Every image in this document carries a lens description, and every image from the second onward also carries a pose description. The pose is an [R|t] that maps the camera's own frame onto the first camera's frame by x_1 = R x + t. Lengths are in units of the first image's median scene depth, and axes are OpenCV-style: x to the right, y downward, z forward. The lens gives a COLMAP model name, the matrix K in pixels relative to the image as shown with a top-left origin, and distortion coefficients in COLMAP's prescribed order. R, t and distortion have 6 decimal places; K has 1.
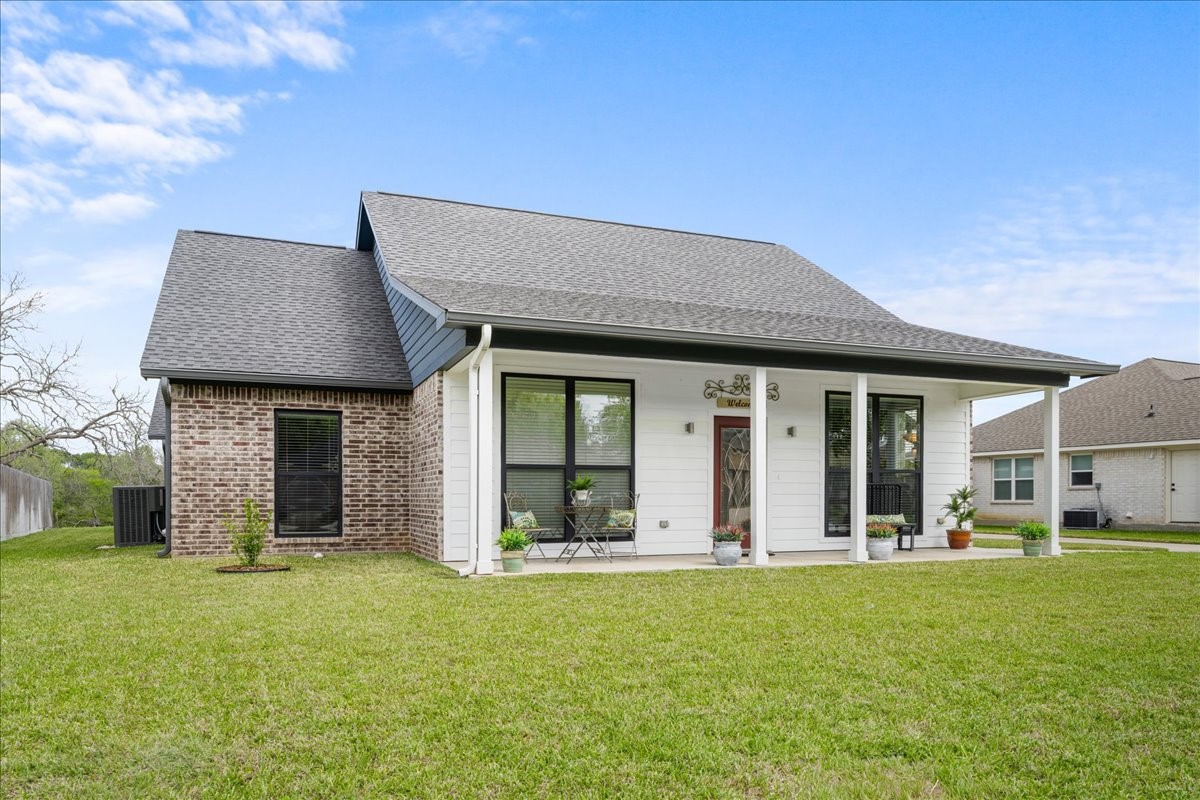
lens RADIAL K [[489.8, 0, 603.0], [0, 489.8, 407.4], [0, 0, 1]] dist [-0.000371, -0.000126]
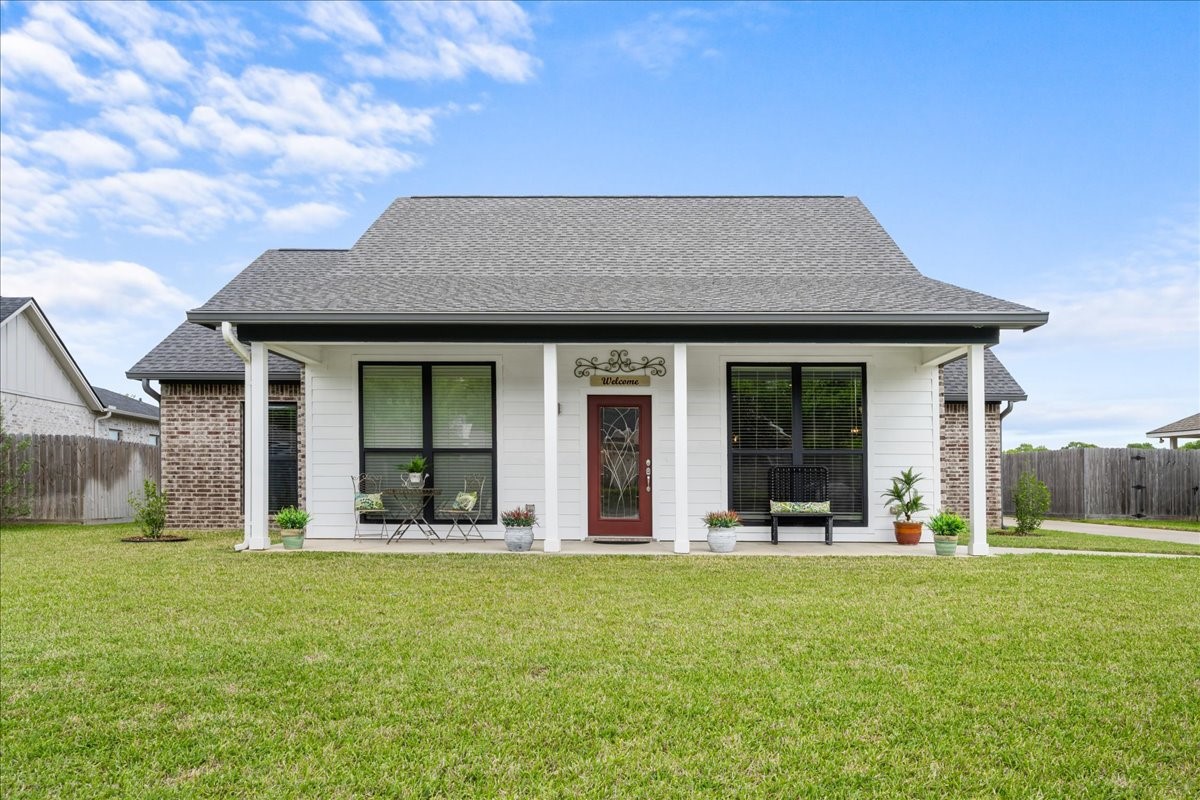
lens RADIAL K [[499.5, 0, 601.4], [0, 499.5, 390.3], [0, 0, 1]] dist [0.001994, 0.000247]
pose [[0.972496, -0.036728, -0.230007, 0.446053], [0.037359, 0.999301, -0.001612, 0.009789], [0.229905, -0.007026, 0.973188, 0.057466]]
